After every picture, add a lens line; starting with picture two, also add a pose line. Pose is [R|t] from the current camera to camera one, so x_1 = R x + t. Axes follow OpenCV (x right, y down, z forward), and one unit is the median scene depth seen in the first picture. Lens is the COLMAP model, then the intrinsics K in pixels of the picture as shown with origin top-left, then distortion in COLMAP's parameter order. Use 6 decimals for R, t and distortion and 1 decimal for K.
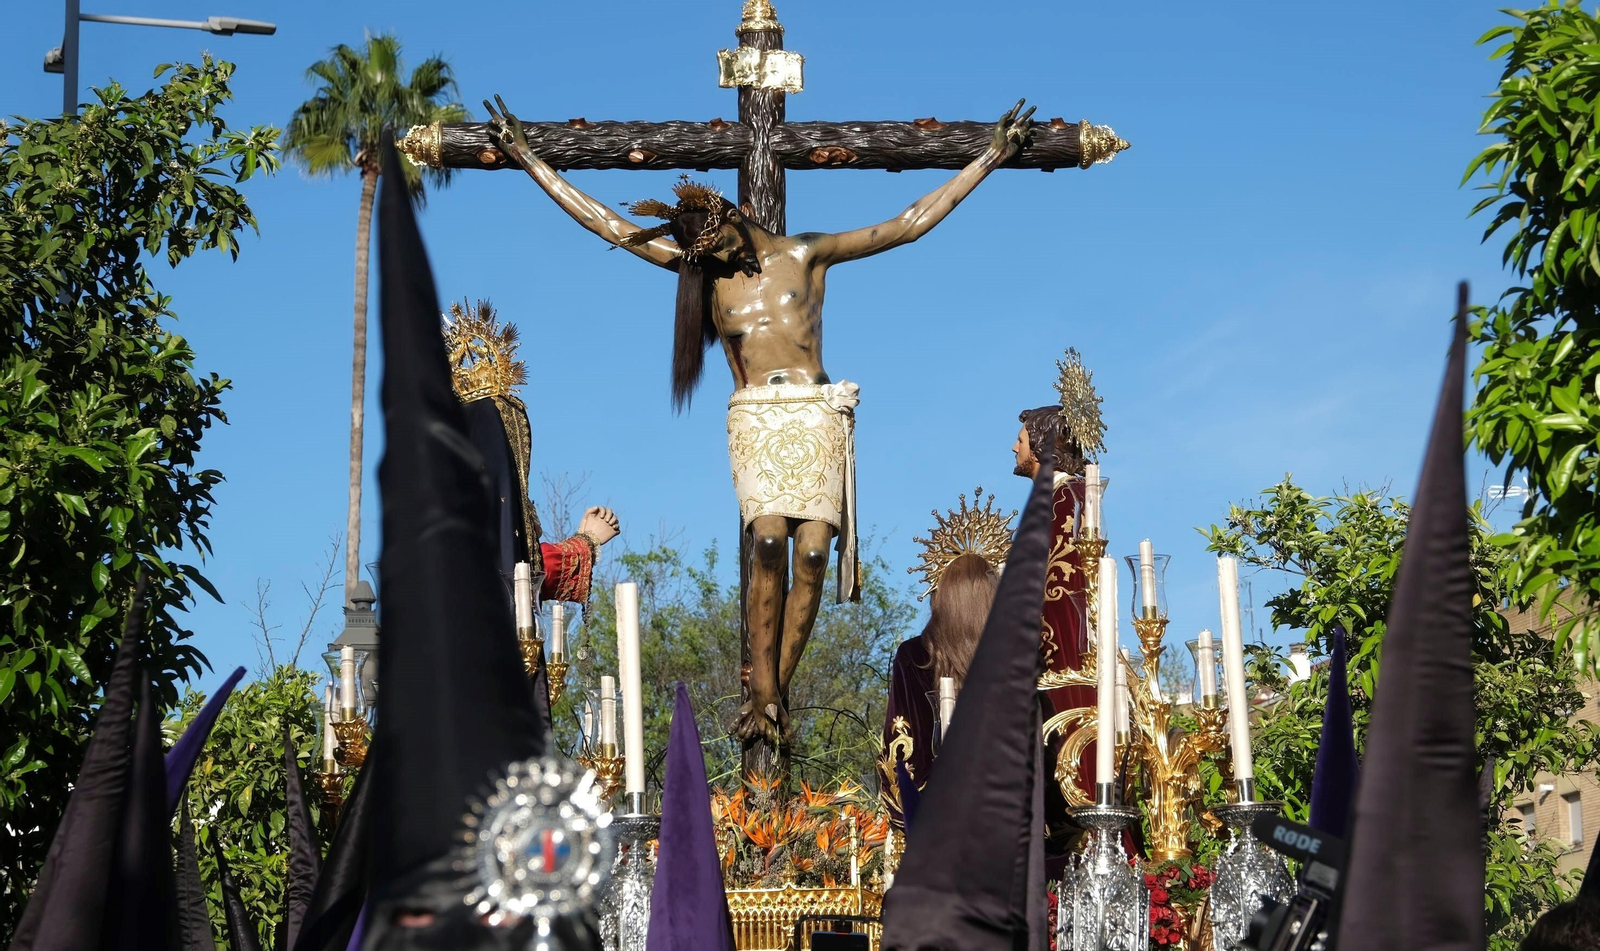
lens RADIAL K [[4033.4, 0, 800.0], [0, 4033.4, 475.5], [0, 0, 1]] dist [-0.009846, 0.029584]
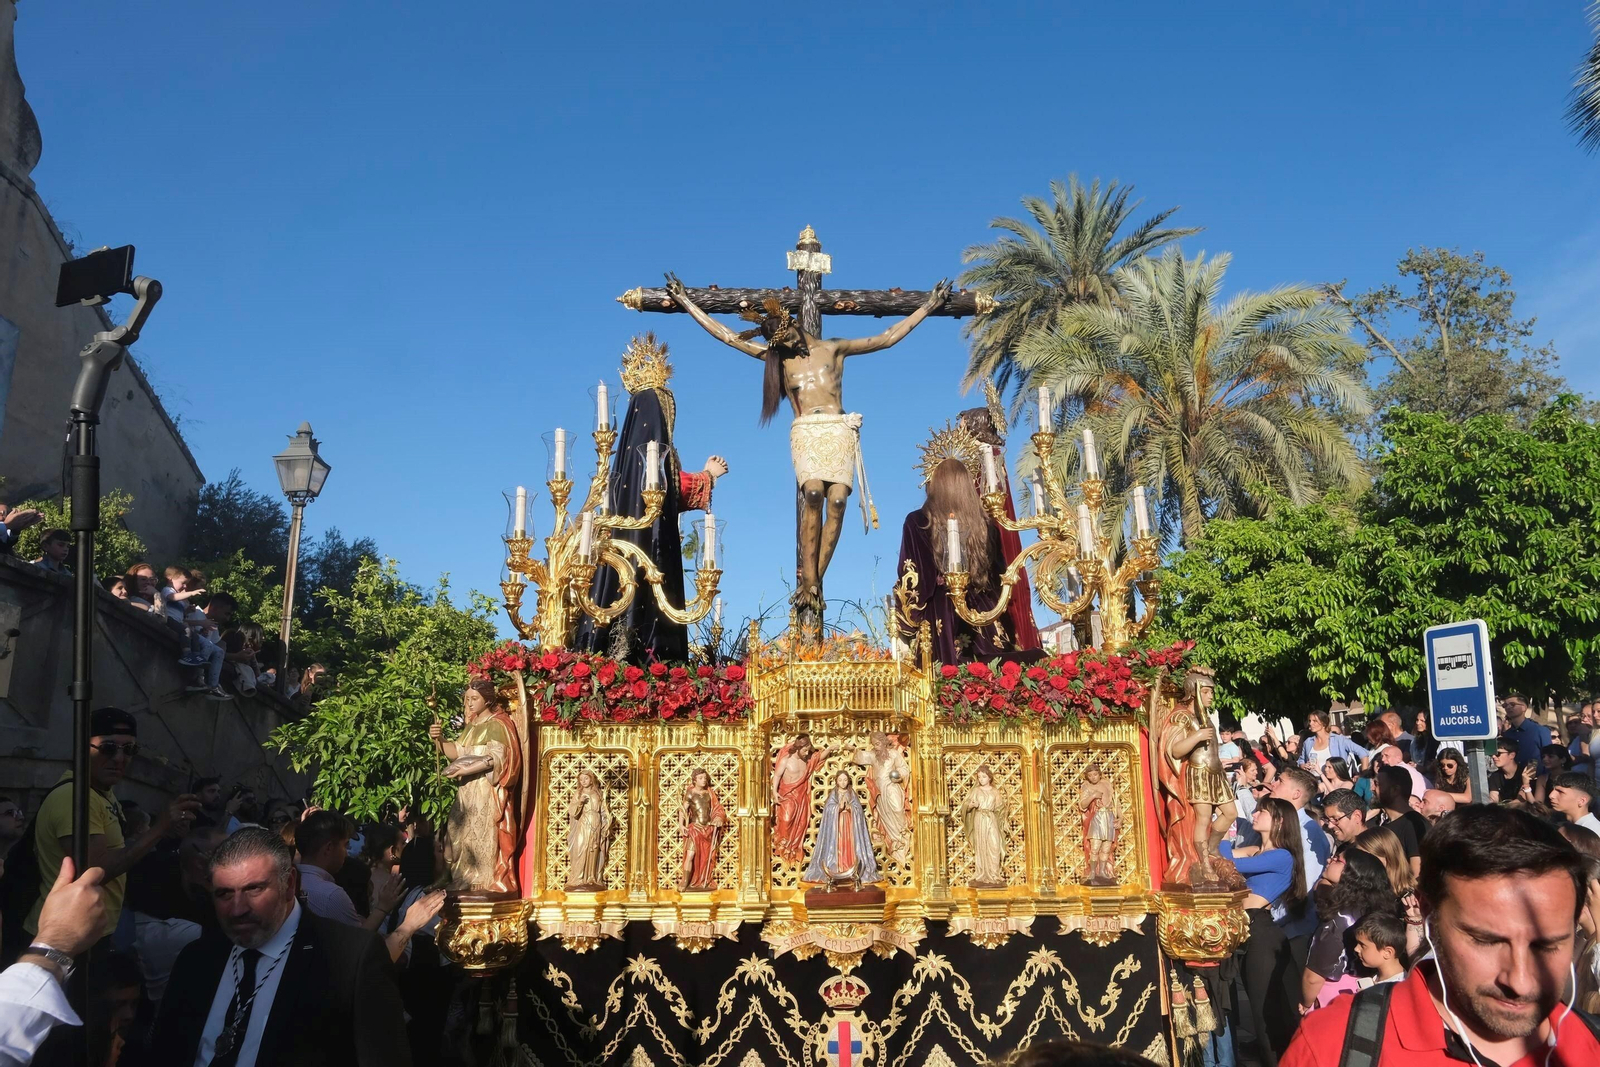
lens RADIAL K [[1083.2, 0, 788.7], [0, 1083.2, 541.9], [0, 0, 1]] dist [-0.015779, -0.004087]
pose [[0.999907, 0.009568, -0.009742, -0.013458], [-0.010187, 0.997791, -0.065645, 0.067446], [0.009092, 0.065738, 0.997795, 0.504192]]
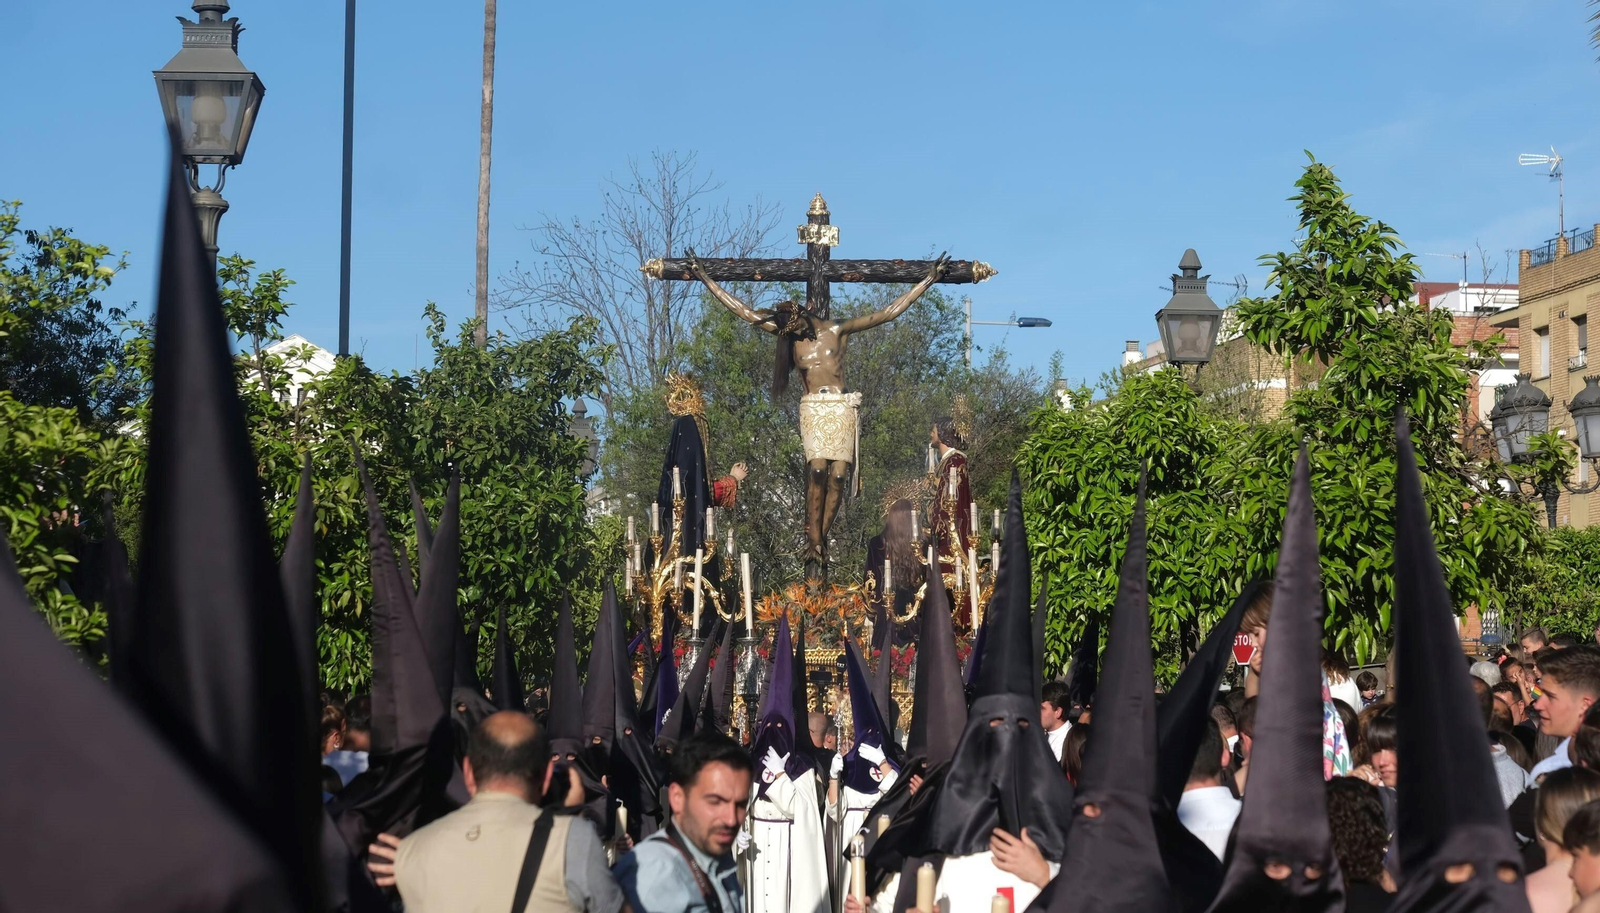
lens RADIAL K [[4576.2, 0, 800.0], [0, 4576.2, 456.5], [0, 0, 1]] dist [-0.000301, 0.149952]
pose [[0.999623, 0.015287, -0.022794, 0.036559], [-0.012861, 0.994597, 0.103014, -0.232854], [0.024246, -0.102682, 0.994419, -1.360717]]
